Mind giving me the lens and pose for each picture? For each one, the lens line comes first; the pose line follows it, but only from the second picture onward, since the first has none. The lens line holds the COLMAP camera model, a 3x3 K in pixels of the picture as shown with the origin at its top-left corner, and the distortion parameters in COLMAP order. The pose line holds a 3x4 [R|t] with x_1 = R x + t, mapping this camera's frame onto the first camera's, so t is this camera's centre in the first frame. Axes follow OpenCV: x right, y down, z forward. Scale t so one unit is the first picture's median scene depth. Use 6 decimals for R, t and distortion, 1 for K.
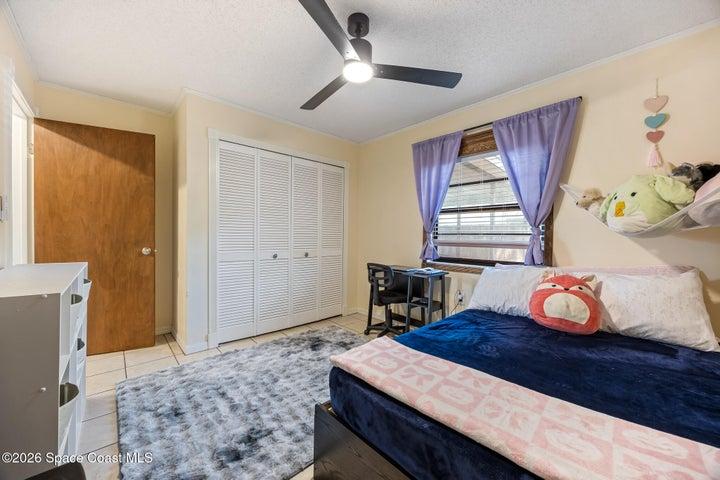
lens RADIAL K [[275.5, 0, 360.4], [0, 275.5, 241.6], [0, 0, 1]] dist [-0.003052, -0.000353]
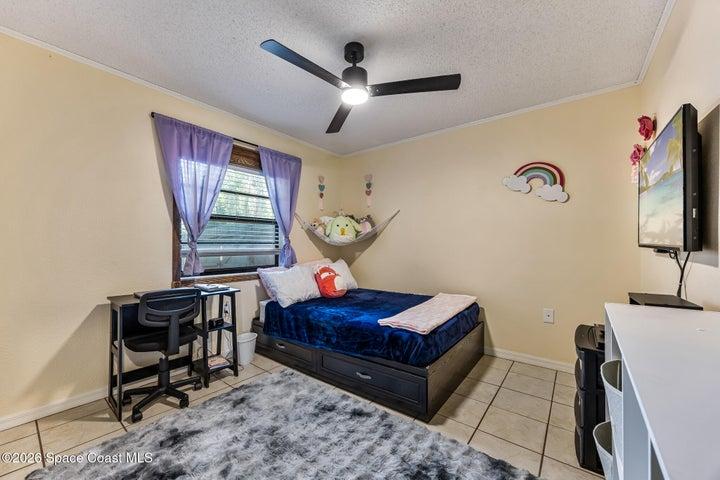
lens RADIAL K [[275.5, 0, 360.4], [0, 275.5, 241.6], [0, 0, 1]] dist [-0.003052, -0.000353]
pose [[-0.162925, -0.005121, 0.986625, -0.683988], [0.014986, 0.999858, 0.007665, -0.032525], [-0.986525, 0.016034, -0.162825, 0.716434]]
